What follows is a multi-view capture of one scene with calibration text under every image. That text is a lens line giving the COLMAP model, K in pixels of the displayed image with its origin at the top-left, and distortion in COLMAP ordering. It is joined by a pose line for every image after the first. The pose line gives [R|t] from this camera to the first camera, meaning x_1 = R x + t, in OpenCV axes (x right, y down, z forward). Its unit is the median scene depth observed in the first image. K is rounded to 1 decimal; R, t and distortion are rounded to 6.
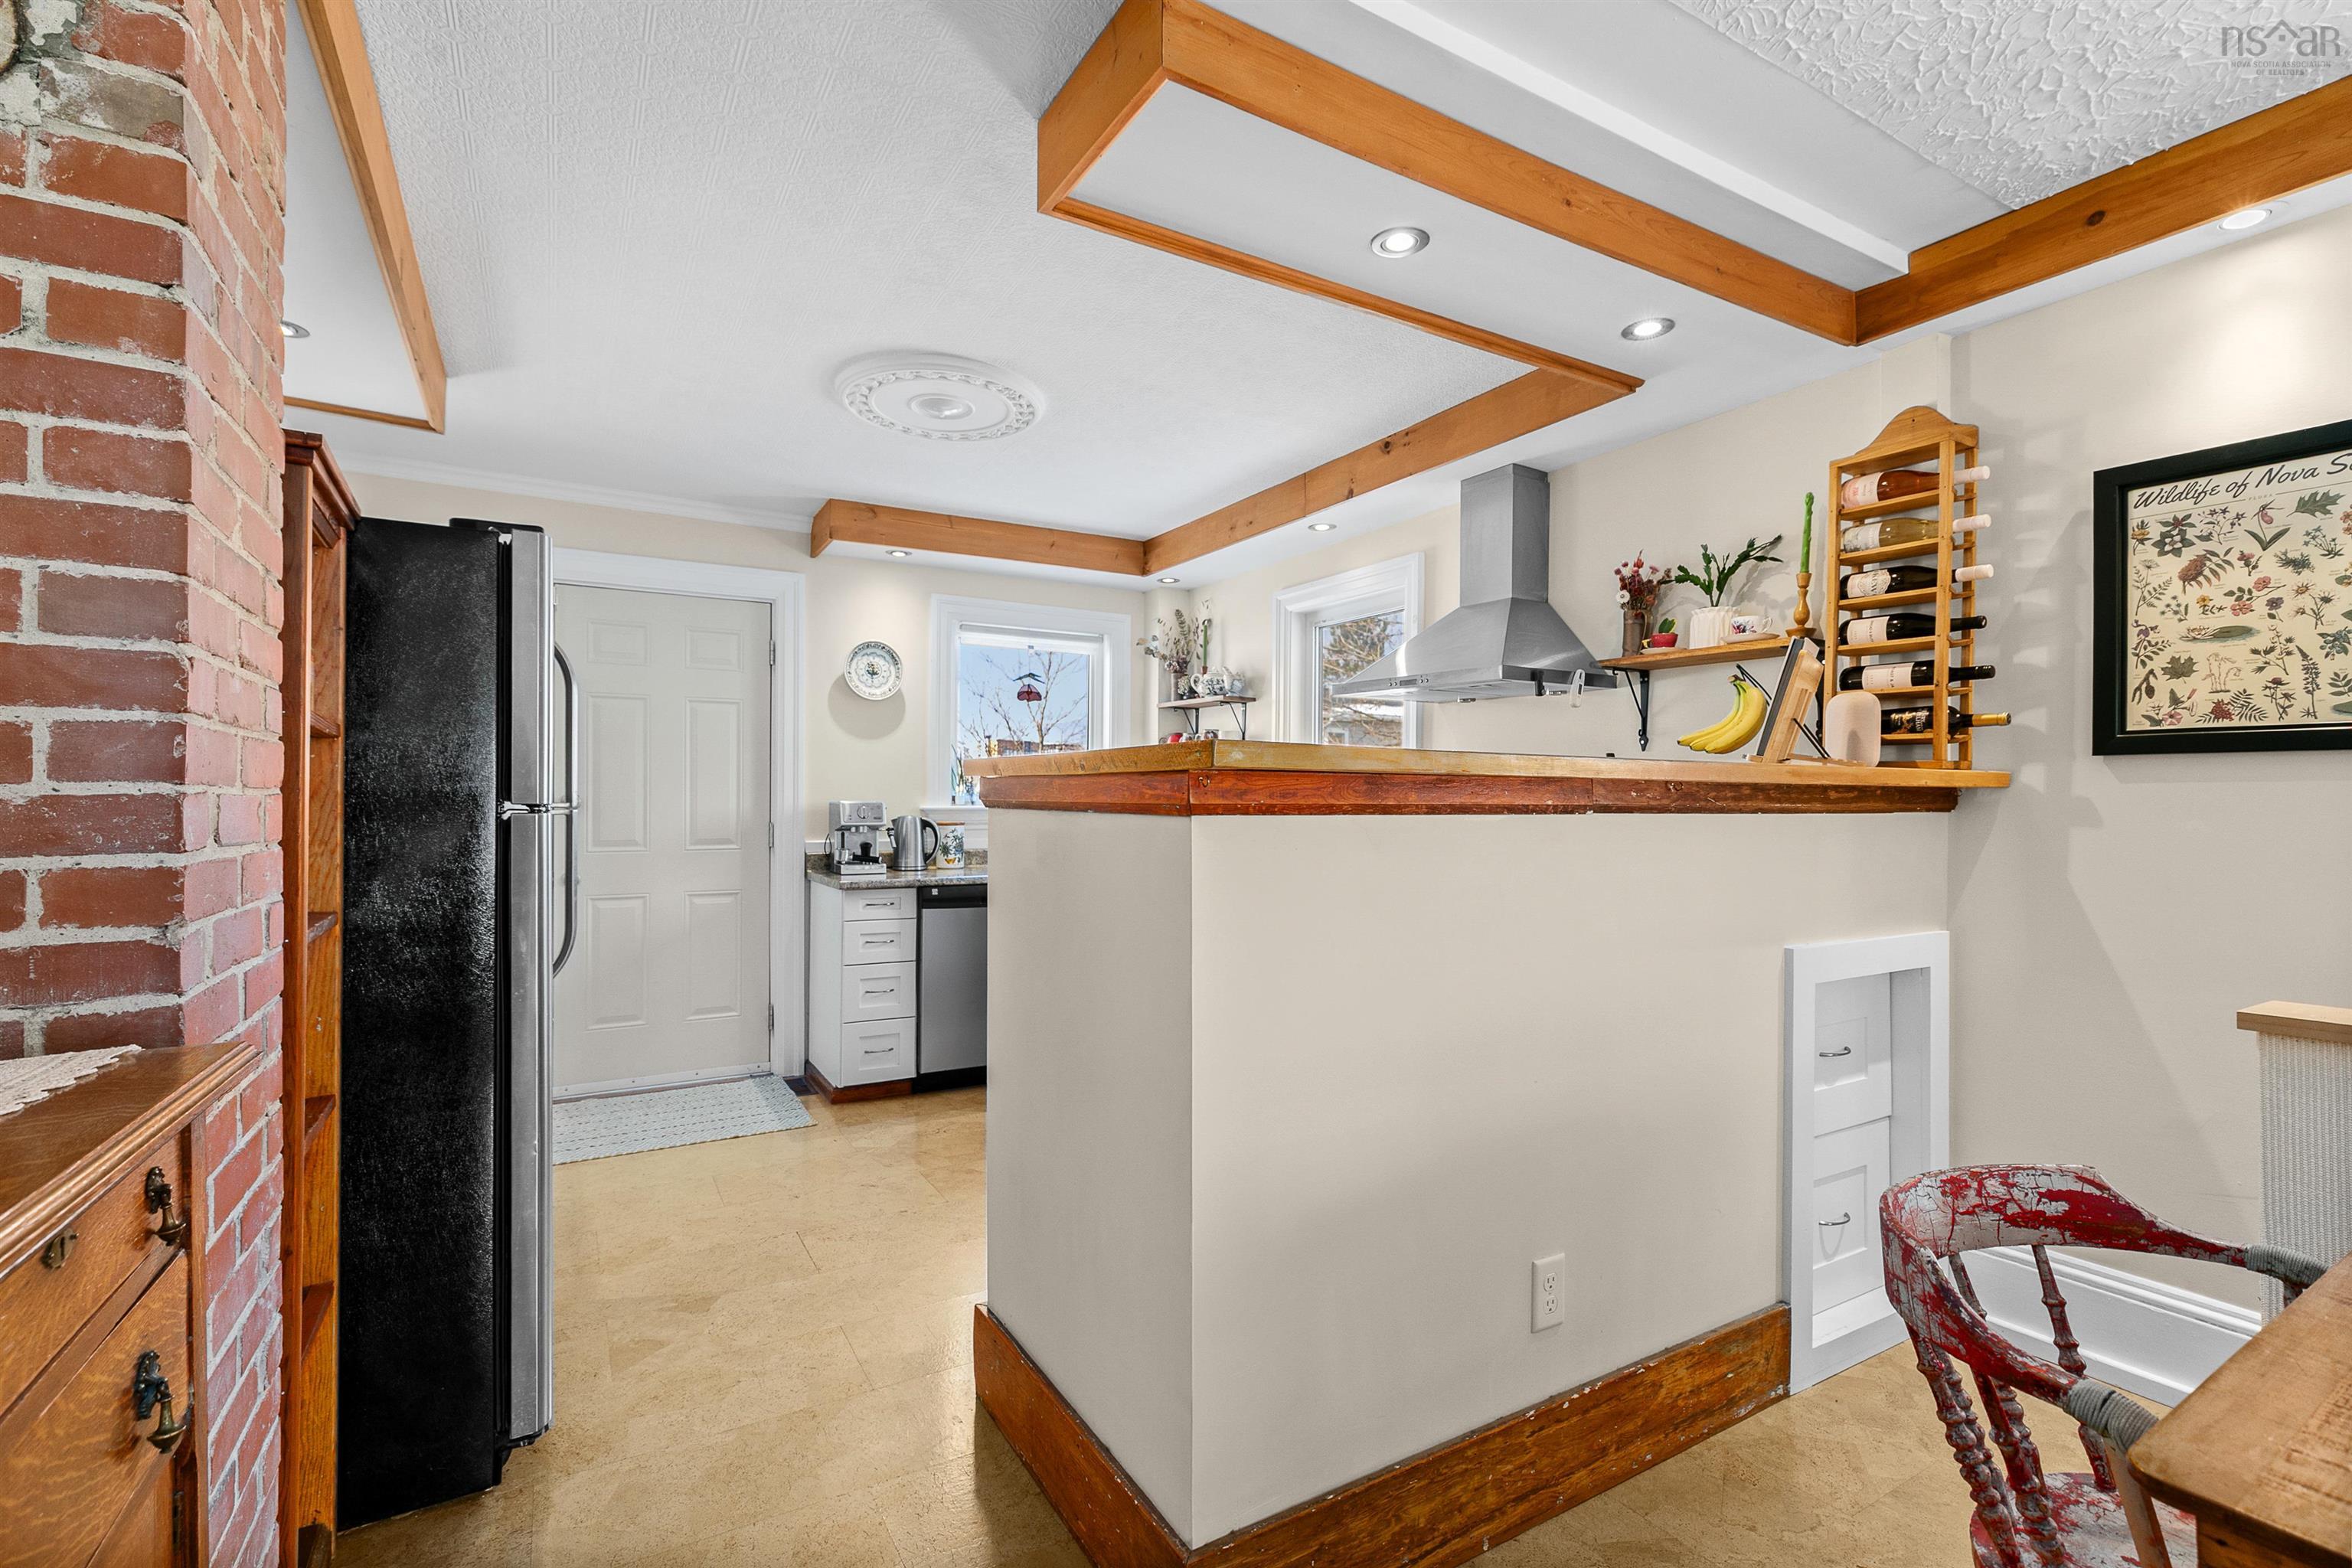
lens RADIAL K [[1074.6, 0, 1179.7], [0, 1074.6, 801.7], [0, 0, 1]] dist [0.004920, 0.000804]
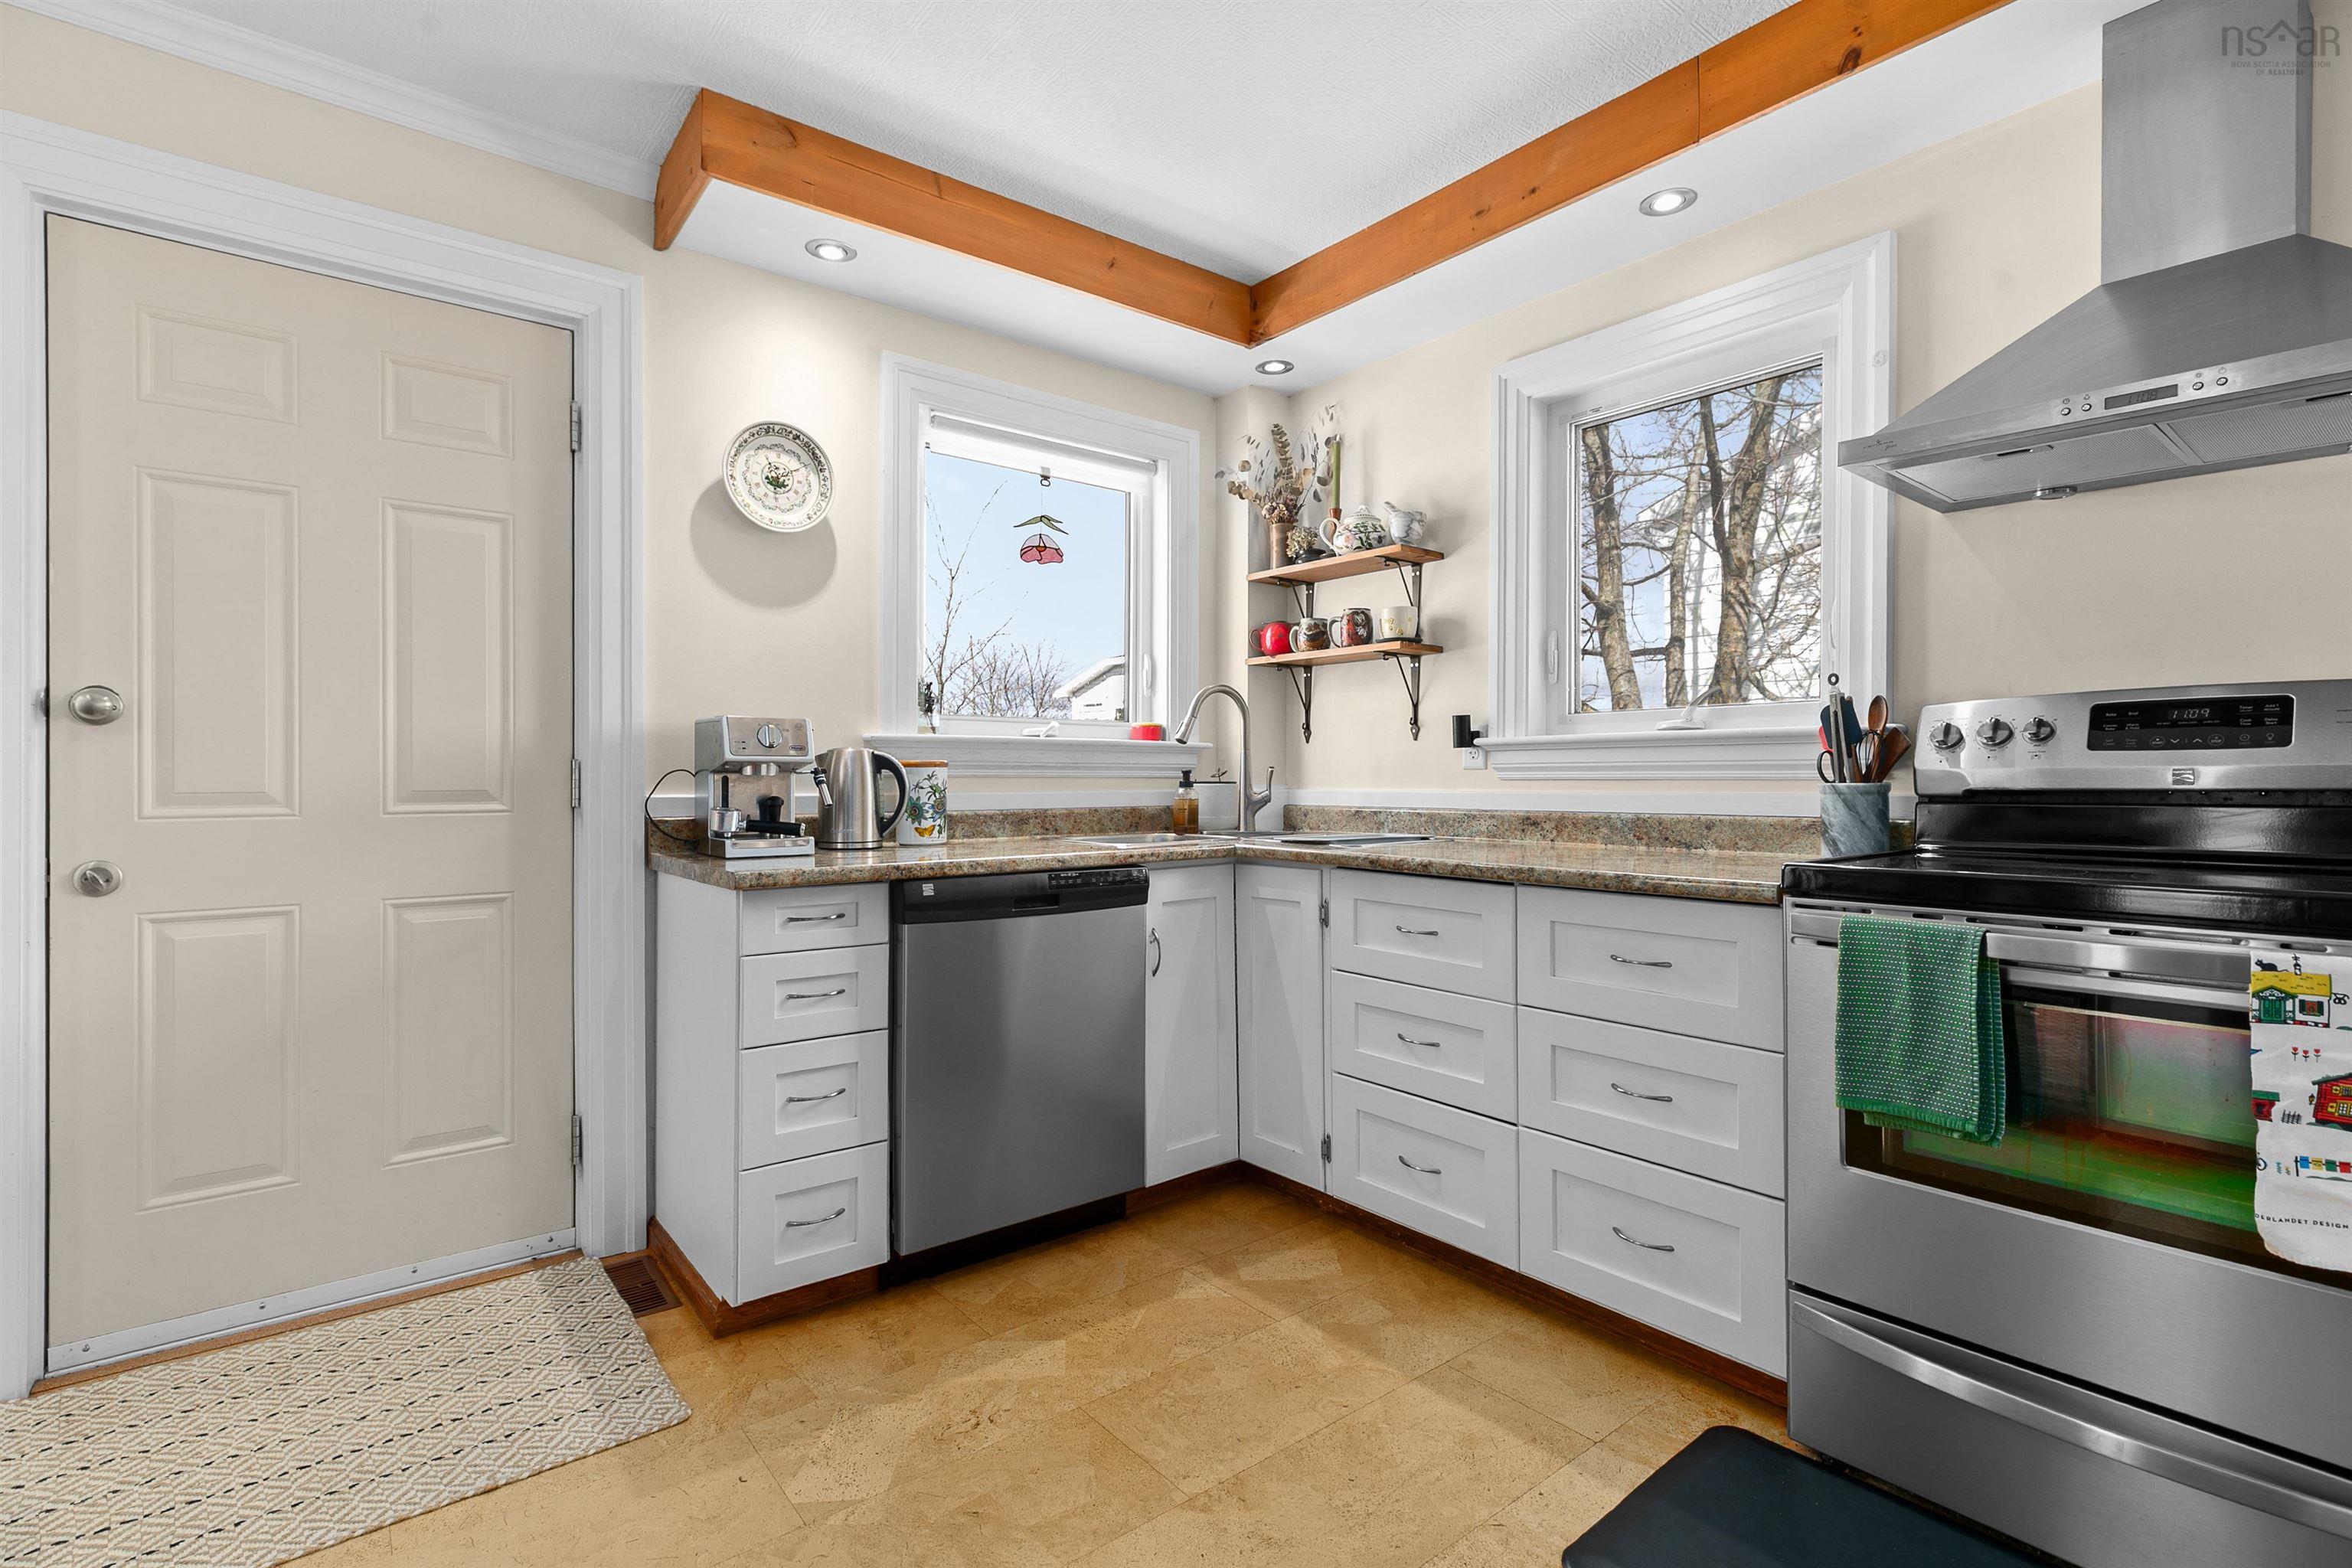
lens RADIAL K [[1074.6, 0, 1179.4], [0, 1074.6, 781.1], [0, 0, 1]] dist [0.004920, 0.000804]
pose [[0.988207, -0.003394, 0.153089, -0.175092], [0.003110, 0.999993, 0.002093, 0.029905], [-0.153095, -0.001592, 0.988210, 0.451907]]
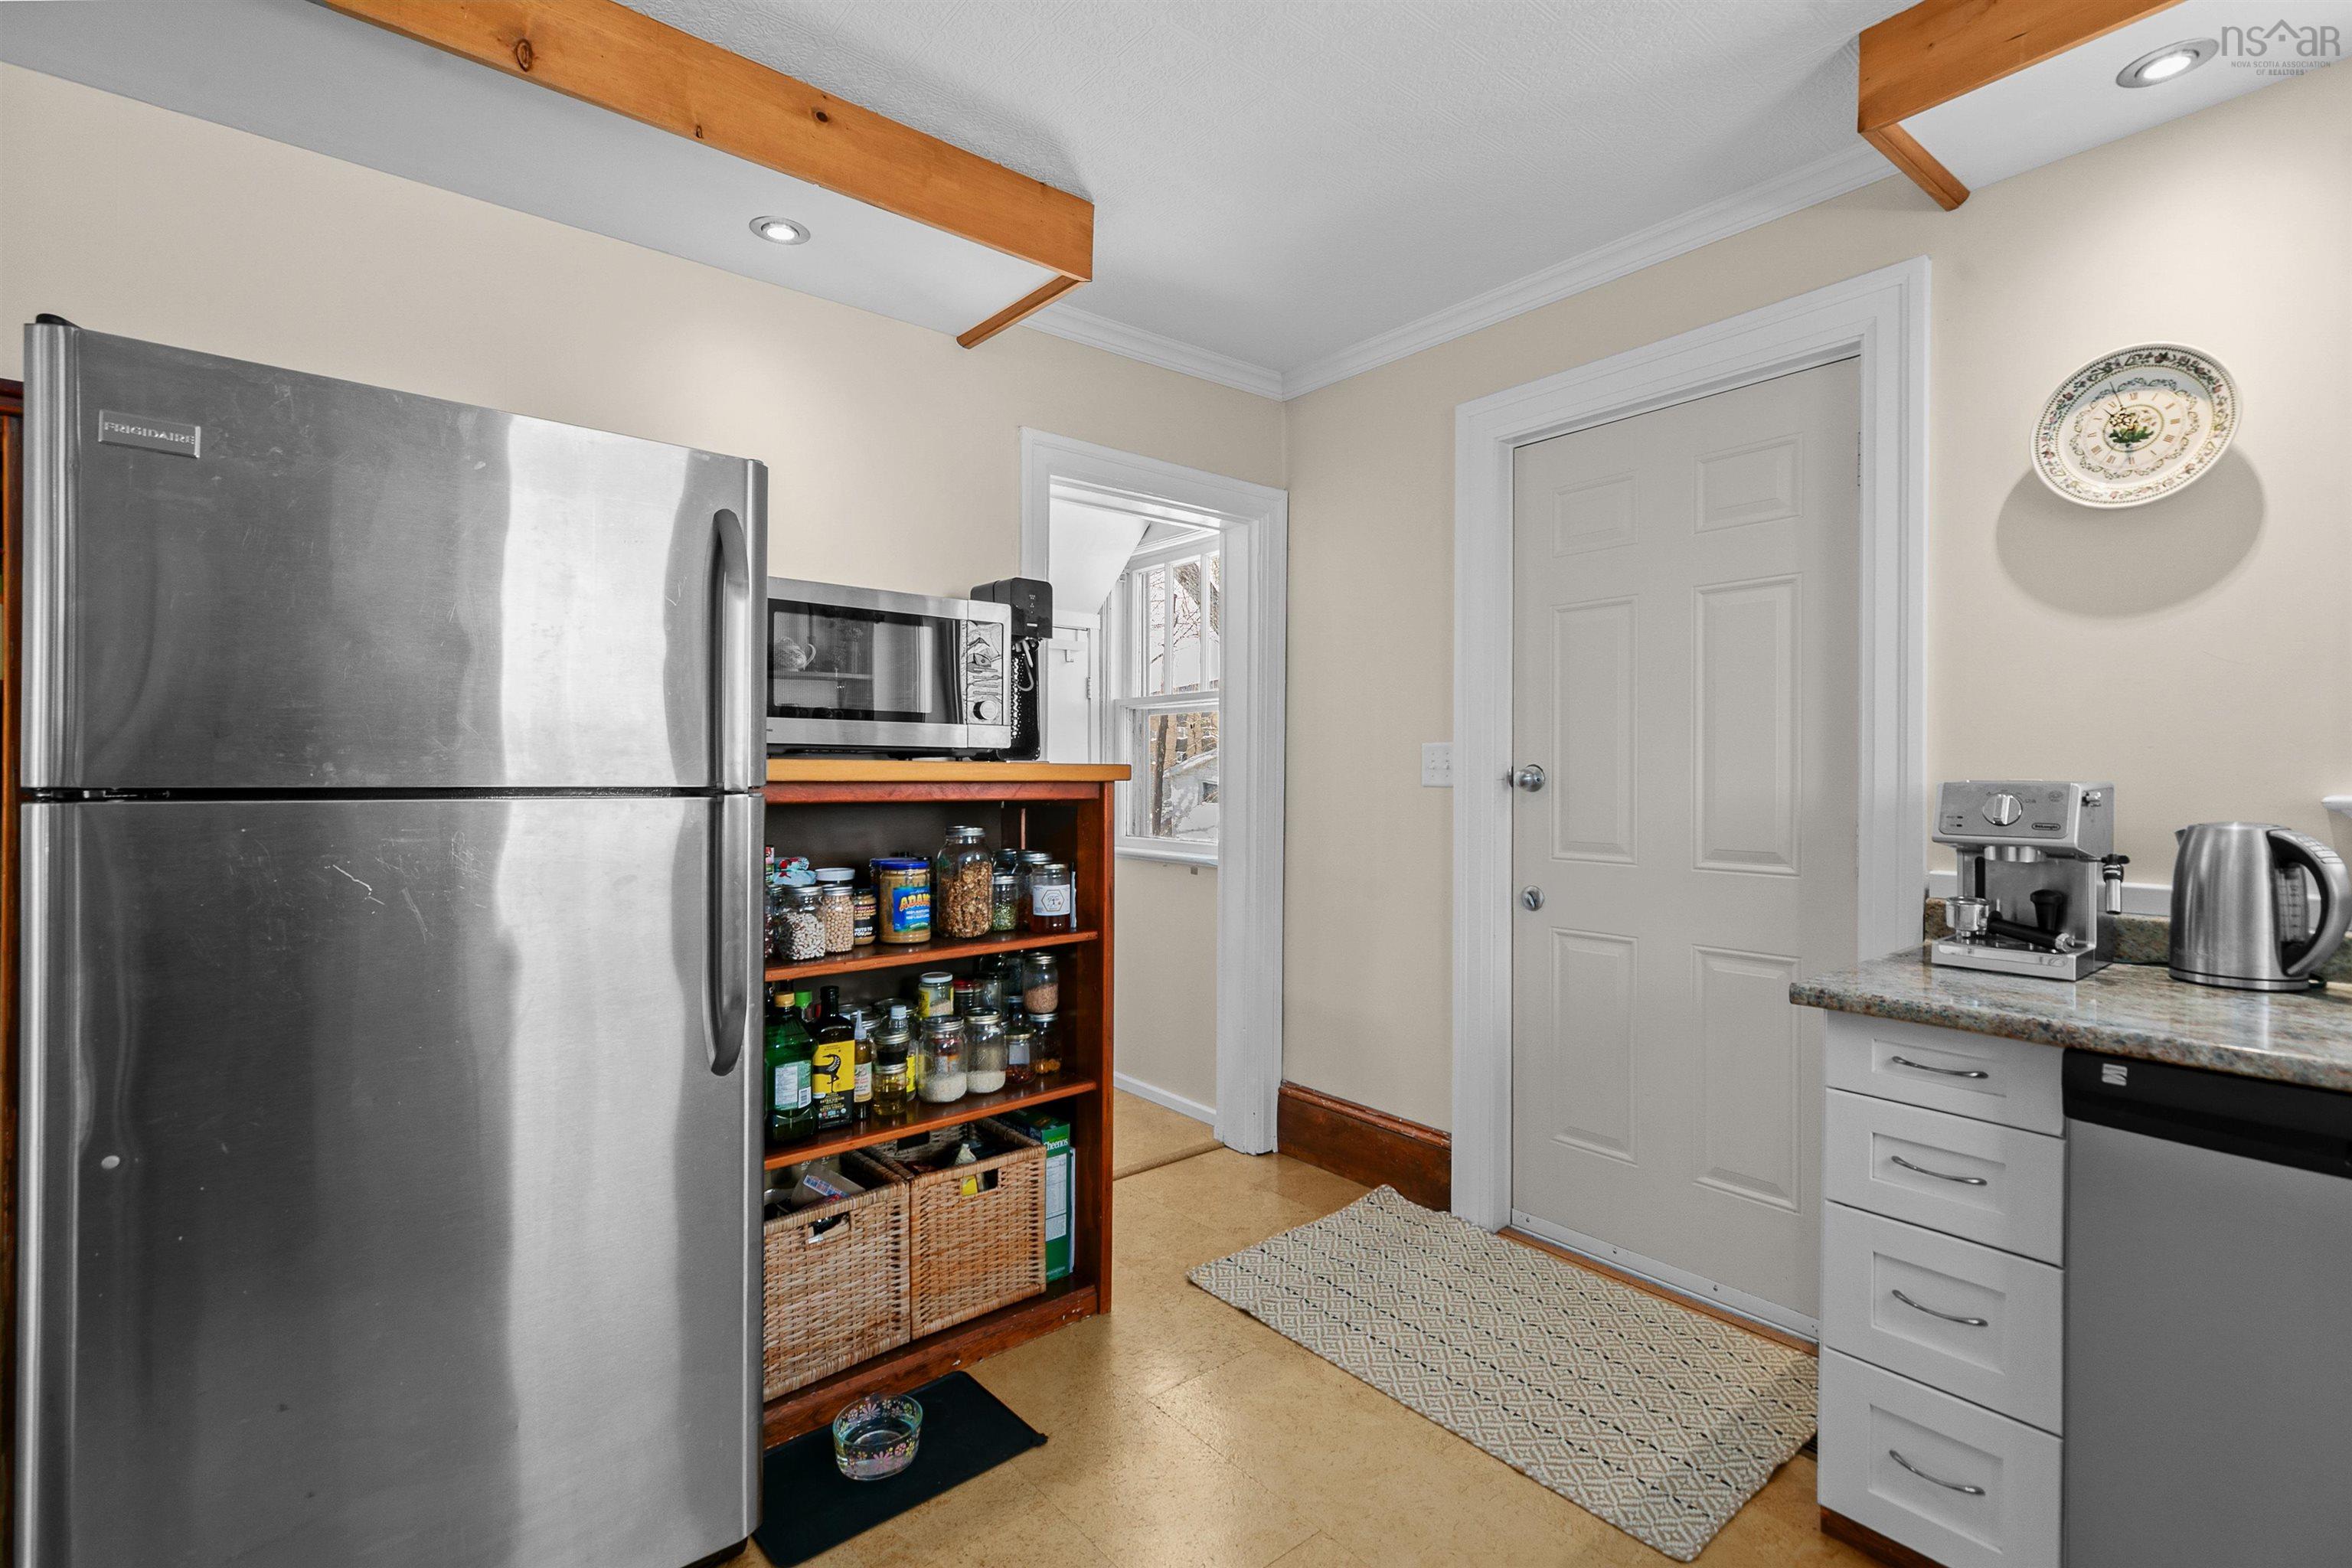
lens RADIAL K [[1074.6, 0, 1201.4], [0, 1074.6, 788.1], [0, 0, 1]] dist [0.004920, 0.000804]
pose [[0.186011, 0.015904, -0.982419, 0.025336], [-0.003998, 0.999873, 0.015430, -0.002486], [0.982540, 0.001057, 0.186051, 0.635586]]
